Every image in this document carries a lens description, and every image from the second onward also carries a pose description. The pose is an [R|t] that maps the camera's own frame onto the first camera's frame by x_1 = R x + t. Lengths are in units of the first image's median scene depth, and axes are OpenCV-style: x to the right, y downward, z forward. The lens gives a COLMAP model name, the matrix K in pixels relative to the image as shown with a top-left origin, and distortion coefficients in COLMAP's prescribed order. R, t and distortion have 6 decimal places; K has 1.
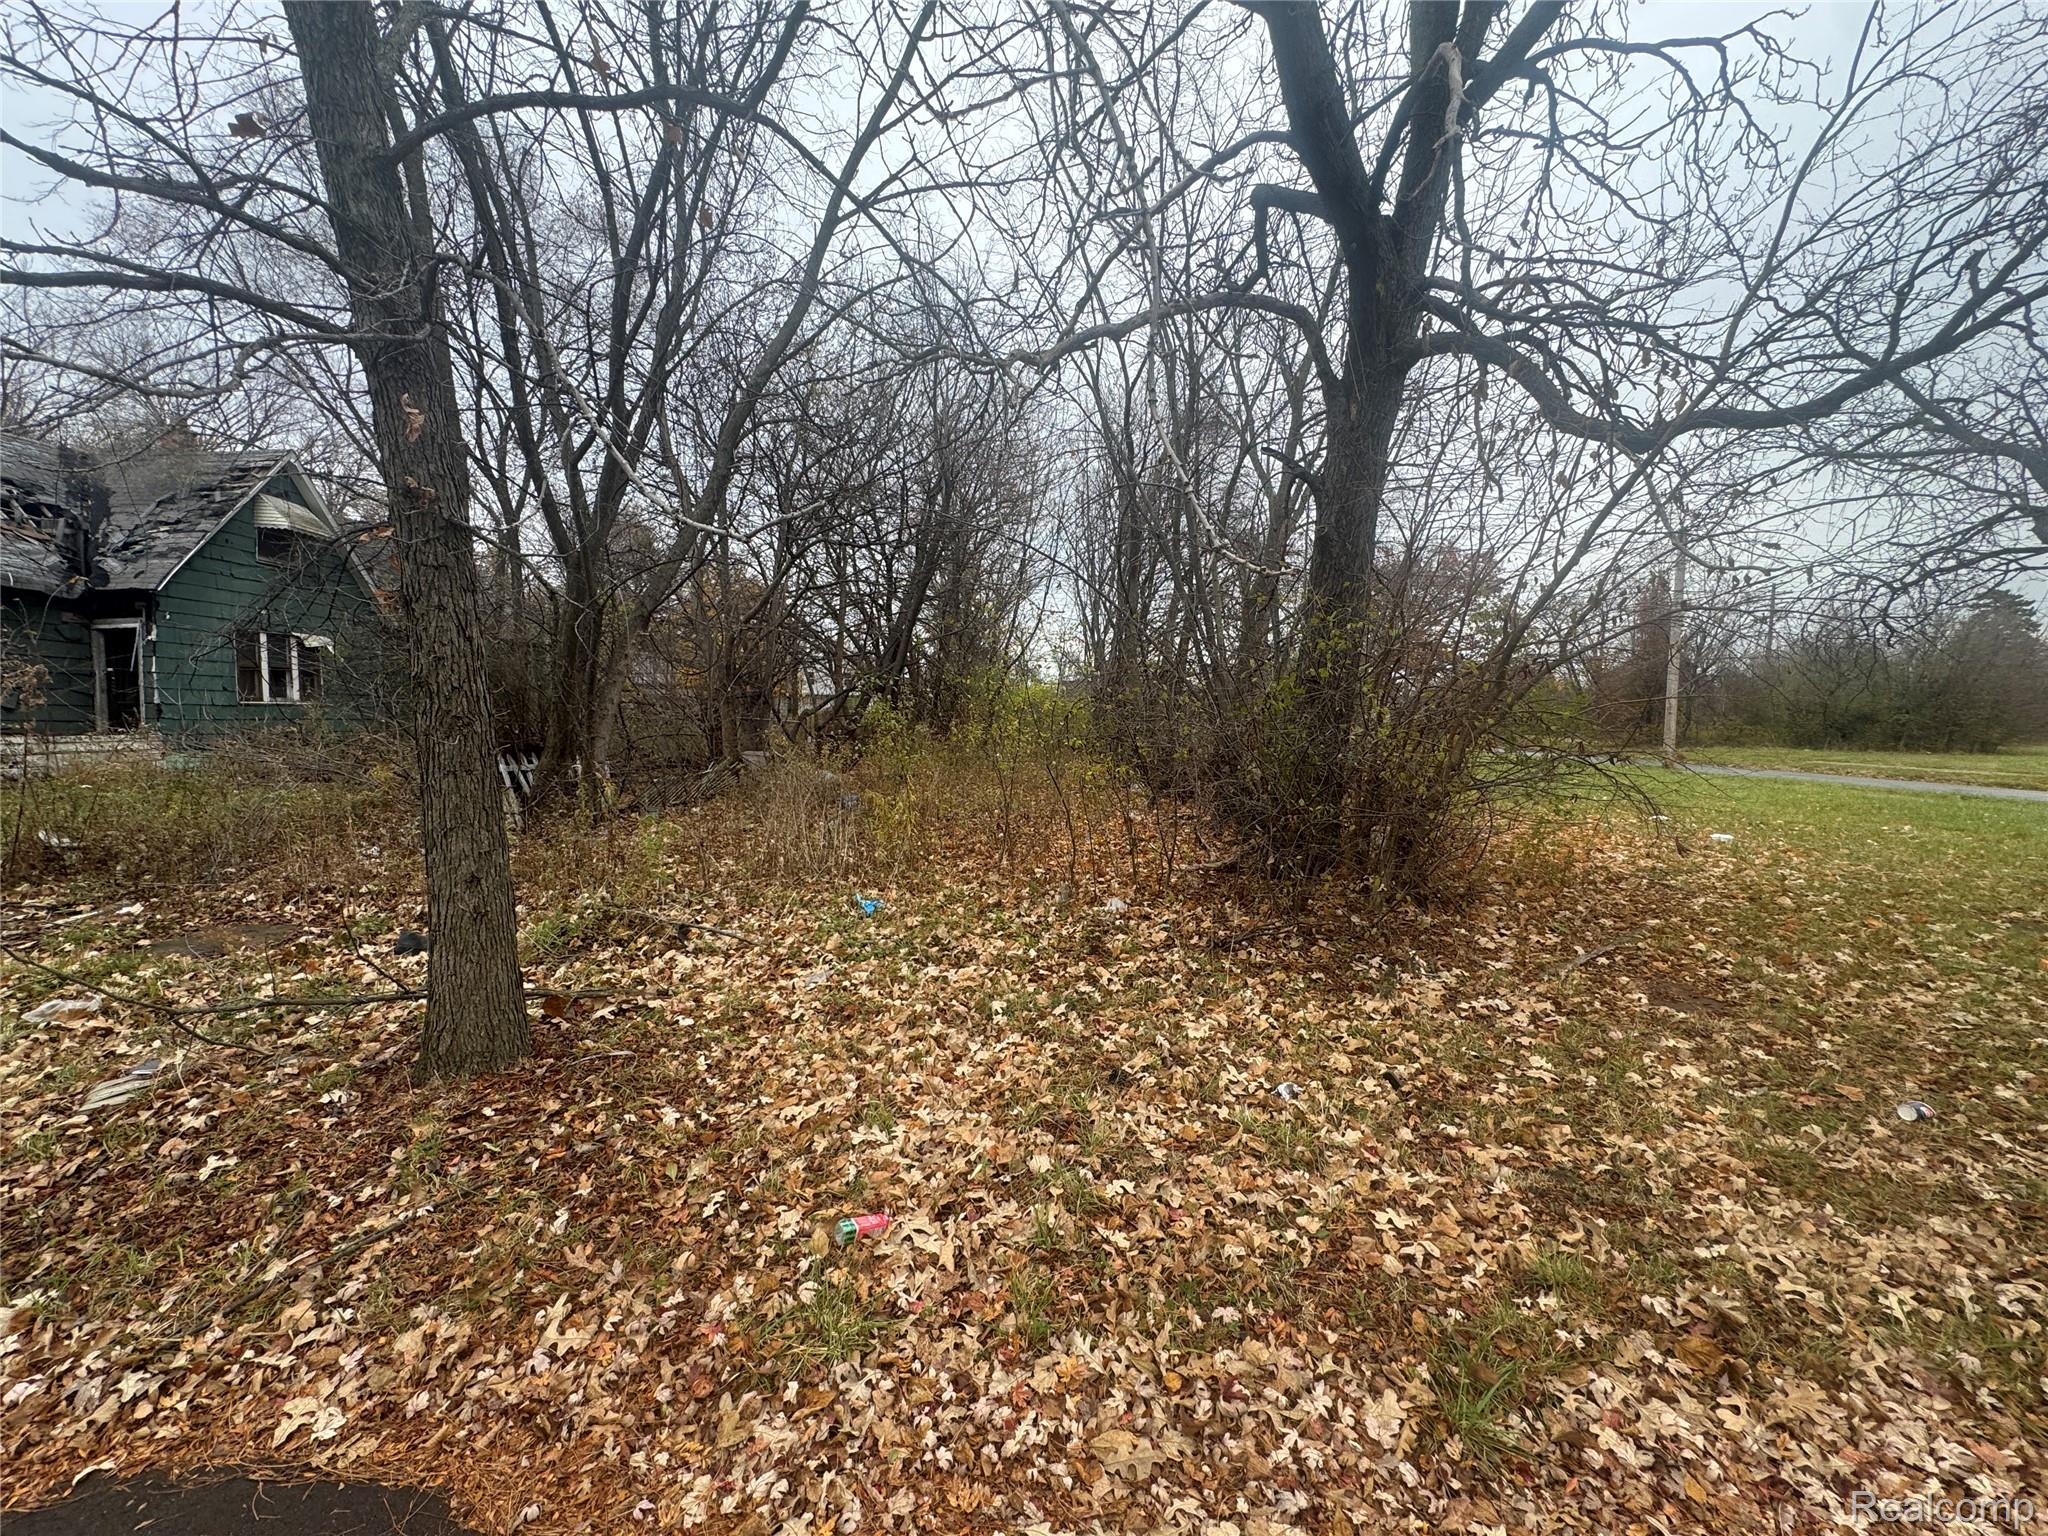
lens RADIAL K [[822.6, 0, 1024.0], [0, 822.6, 768.0], [0, 0, 1]] dist [0.000691, 0.000374]
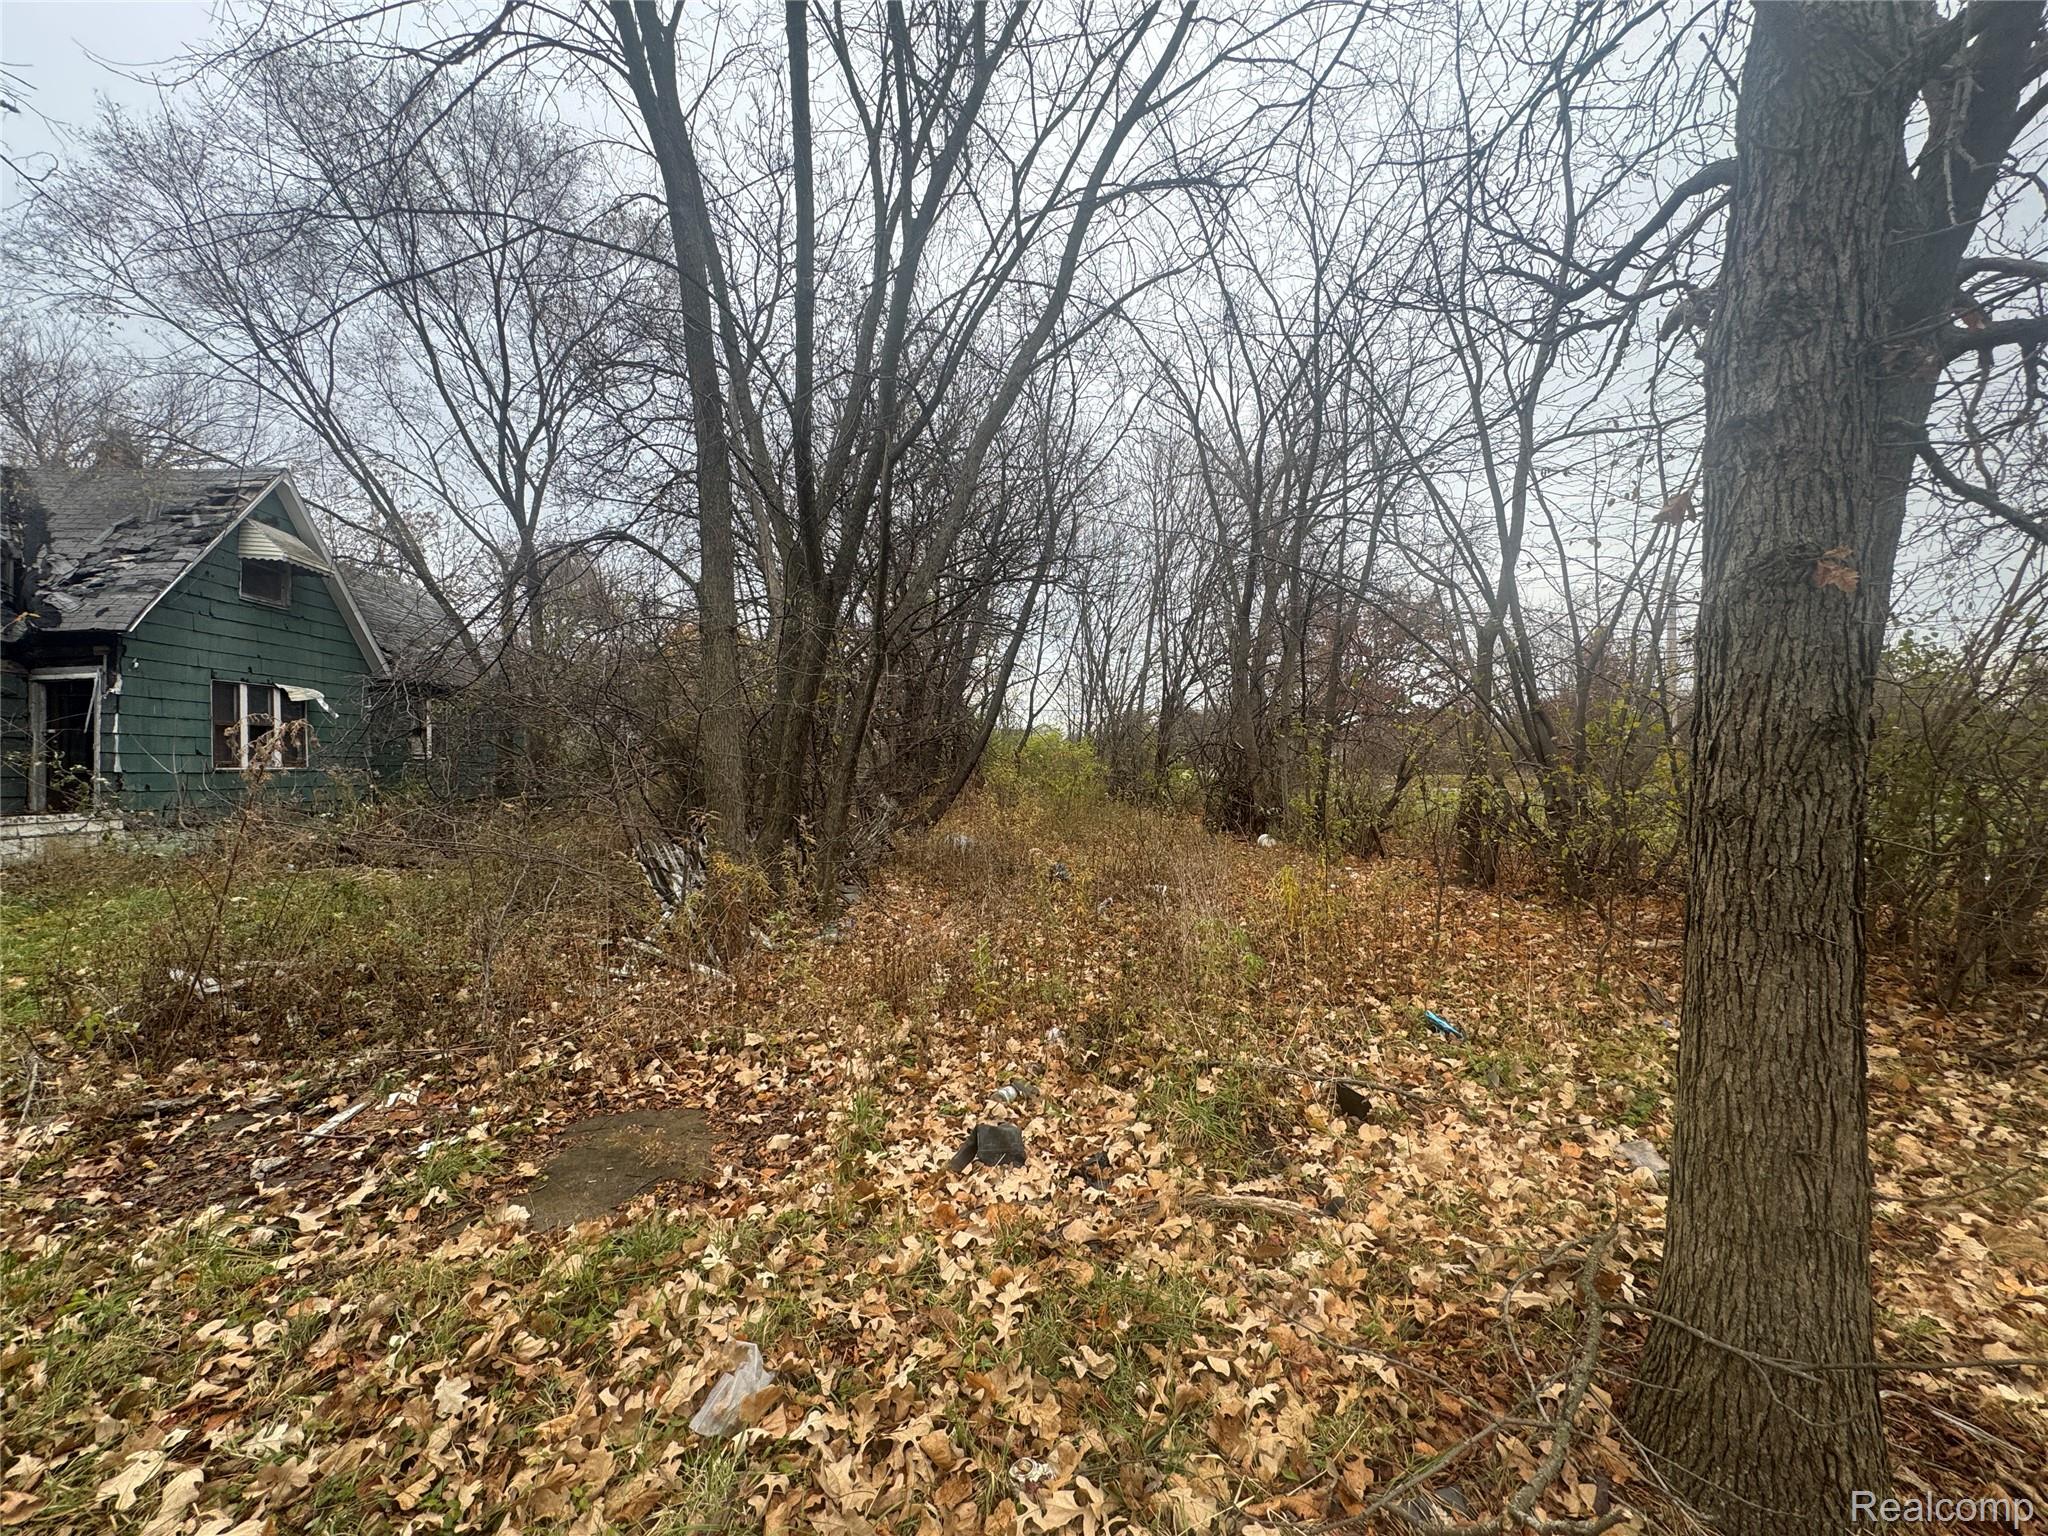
lens RADIAL K [[822.6, 0, 1024.0], [0, 822.6, 768.0], [0, 0, 1]] dist [0.000691, 0.000374]
pose [[0.994153, -0.017324, 0.106582, -0.257286], [0.023900, 0.997868, -0.060731, -0.012788], [-0.105303, 0.062923, 0.992447, 0.113079]]
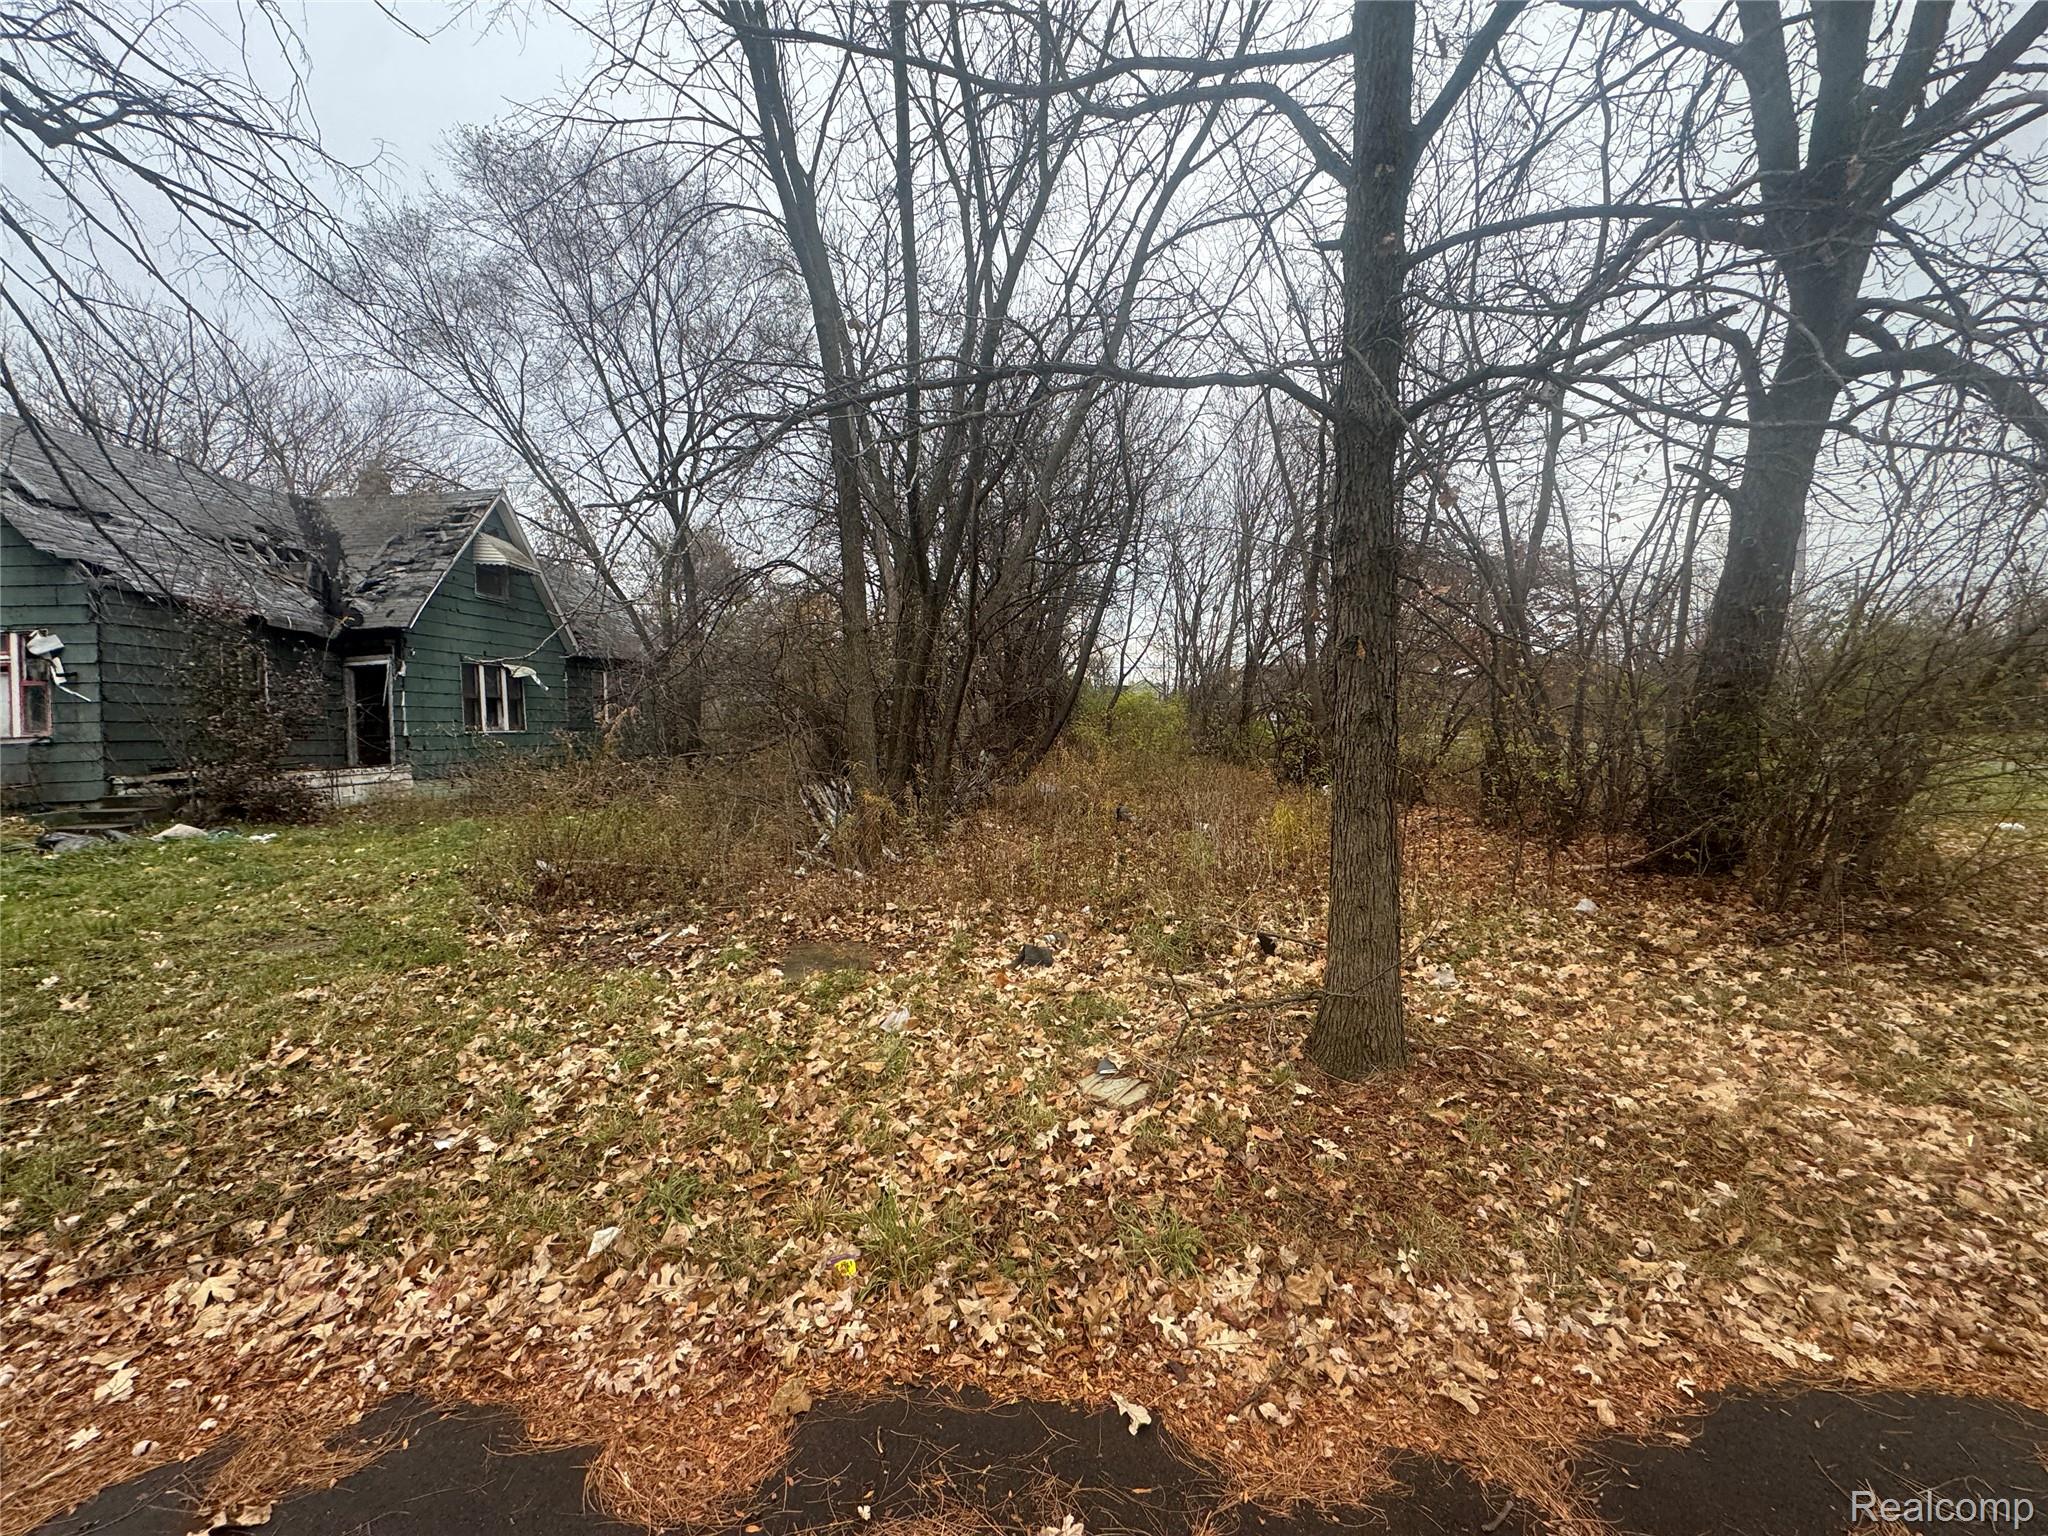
lens RADIAL K [[822.6, 0, 1024.0], [0, 822.6, 768.0], [0, 0, 1]] dist [0.000691, 0.000374]
pose [[0.999463, -0.024895, -0.021310, -0.239372], [0.024679, 0.999642, -0.010347, -0.007290], [0.021560, 0.009816, 0.999719, -0.026120]]
